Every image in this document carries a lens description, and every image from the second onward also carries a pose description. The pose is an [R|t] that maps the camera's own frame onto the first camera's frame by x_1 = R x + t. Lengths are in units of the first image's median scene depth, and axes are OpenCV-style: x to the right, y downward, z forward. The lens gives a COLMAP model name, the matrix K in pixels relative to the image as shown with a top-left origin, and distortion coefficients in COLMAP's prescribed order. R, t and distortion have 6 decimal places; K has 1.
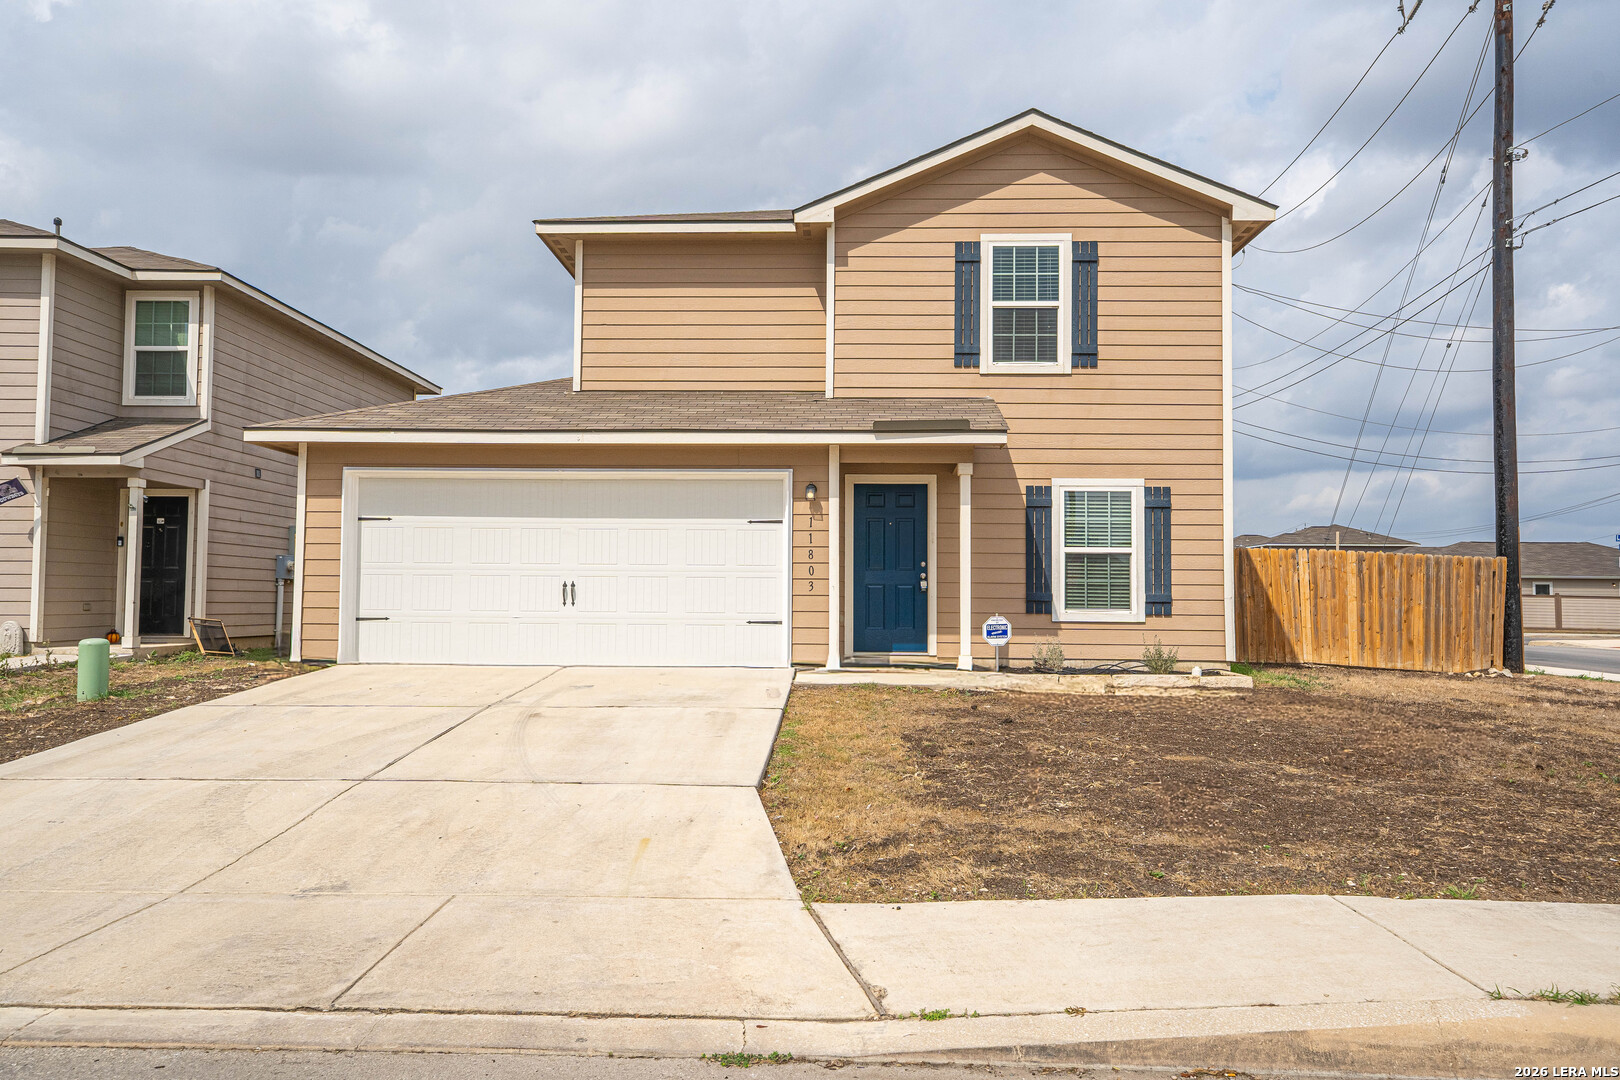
lens RADIAL K [[1069.6, 0, 805.4], [0, 1069.6, 550.9], [0, 0, 1]] dist [0.031266, -0.000290]
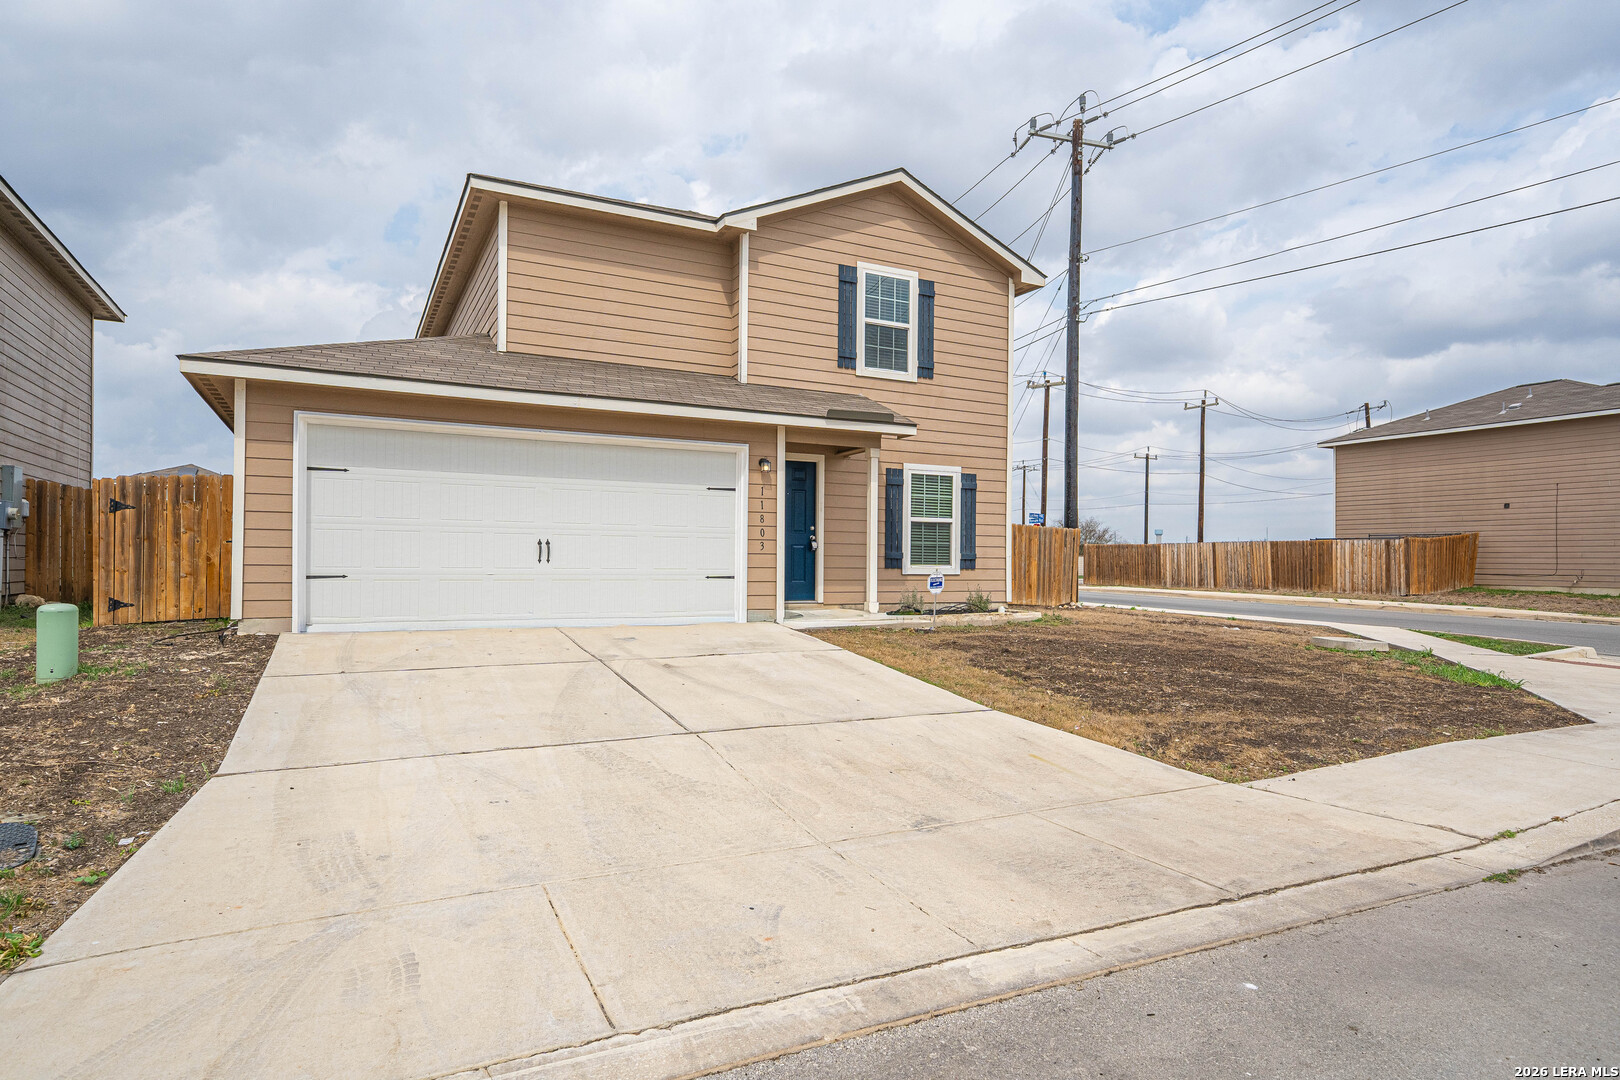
lens RADIAL K [[910.4, 0, 806.7], [0, 910.4, 551.0], [0, 0, 1]] dist [0.023290, 0.000641]
pose [[0.873591, 0.005605, 0.486629, -0.400229], [-0.026385, 0.999008, 0.035860, 0.001448], [-0.485946, -0.044167, 0.872872, 0.099799]]
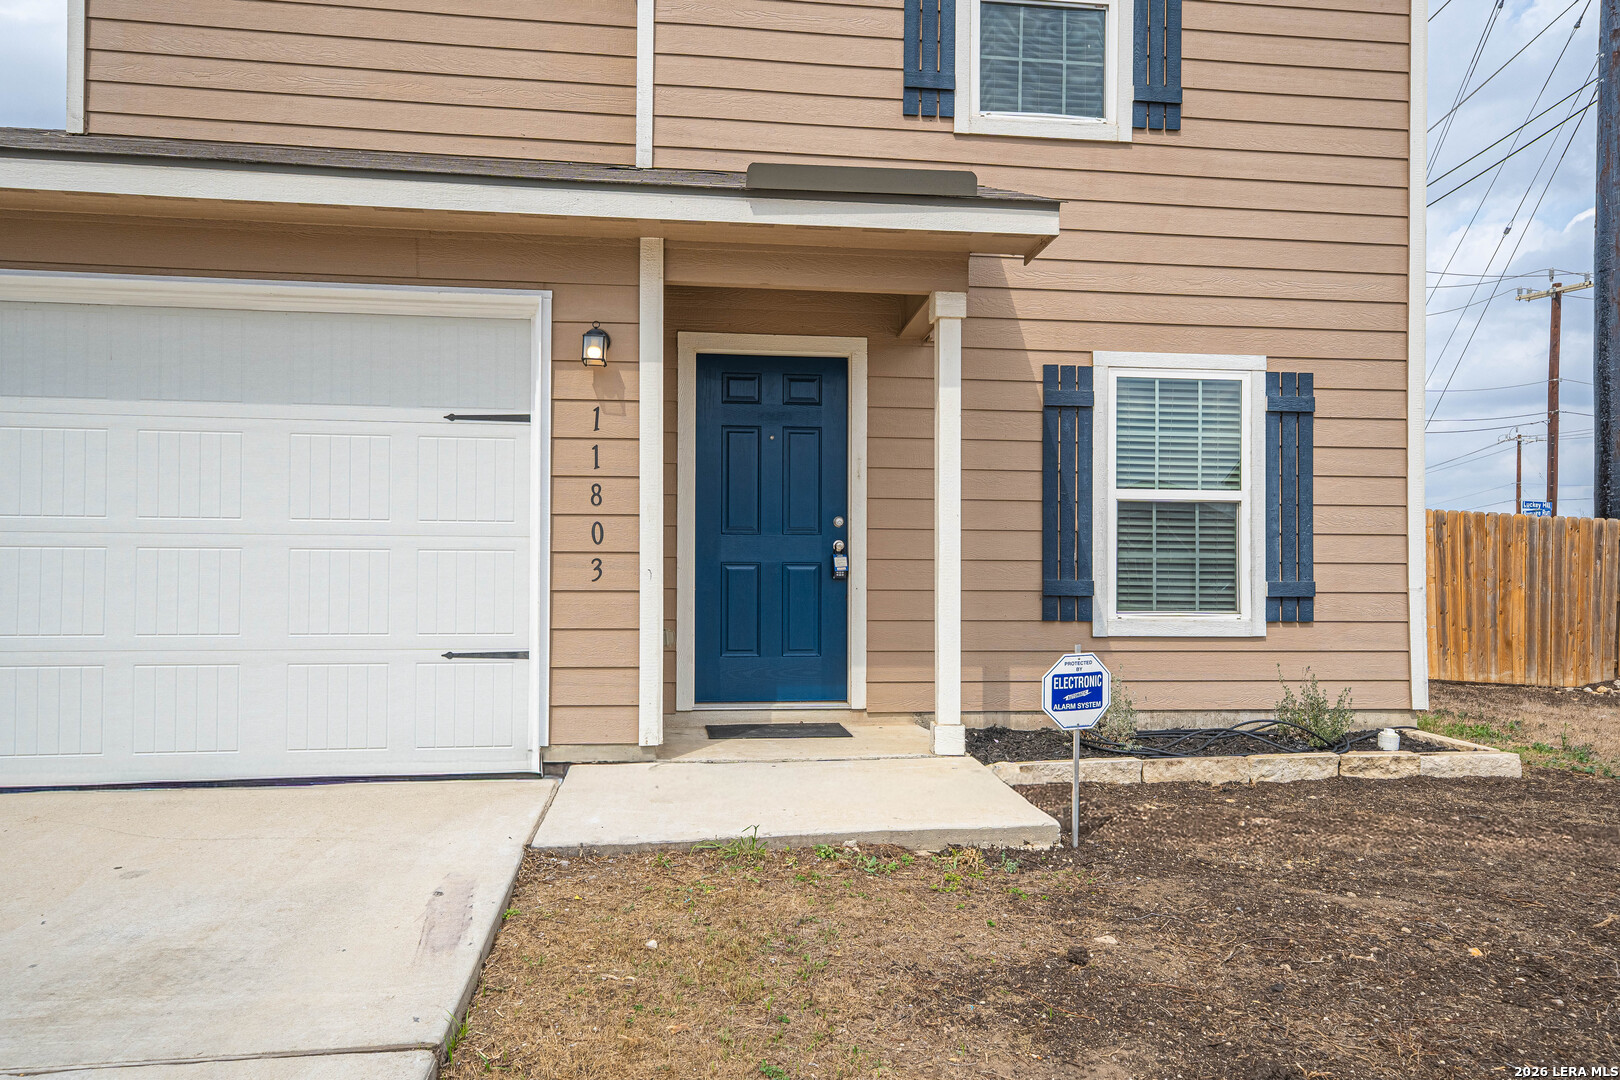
lens RADIAL K [[1069.6, 0, 805.4], [0, 1069.6, 550.9], [0, 0, 1]] dist [0.031266, -0.000290]
pose [[0.987880, 0.000399, 0.155221, 0.019408], [-0.004800, 0.999597, 0.027979, 0.012165], [-0.155147, -0.028385, 0.987484, 0.522240]]
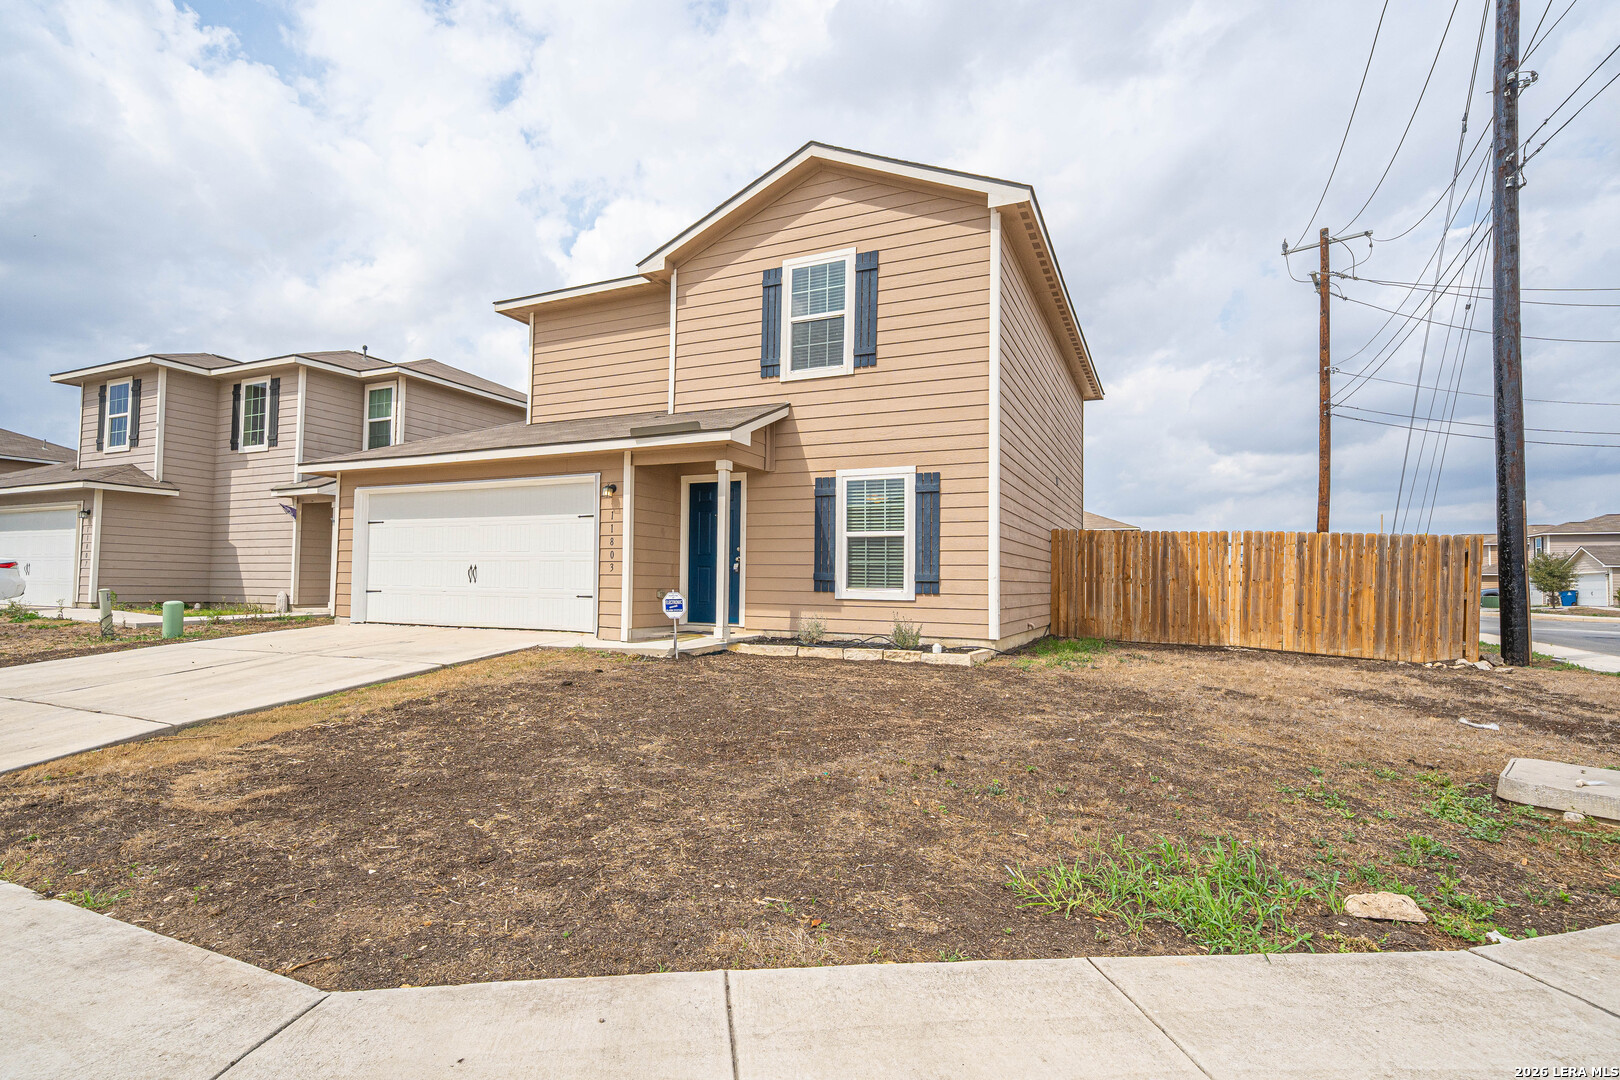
lens RADIAL K [[784.2, 0, 800.3], [0, 784.2, 552.8], [0, 0, 1]] dist [0.013223, 0.000484]
pose [[0.917325, -0.011526, -0.397972, 0.516739], [0.012952, 0.999916, 0.000894, 0.016772], [0.397928, -0.005974, 0.917397, 0.238834]]
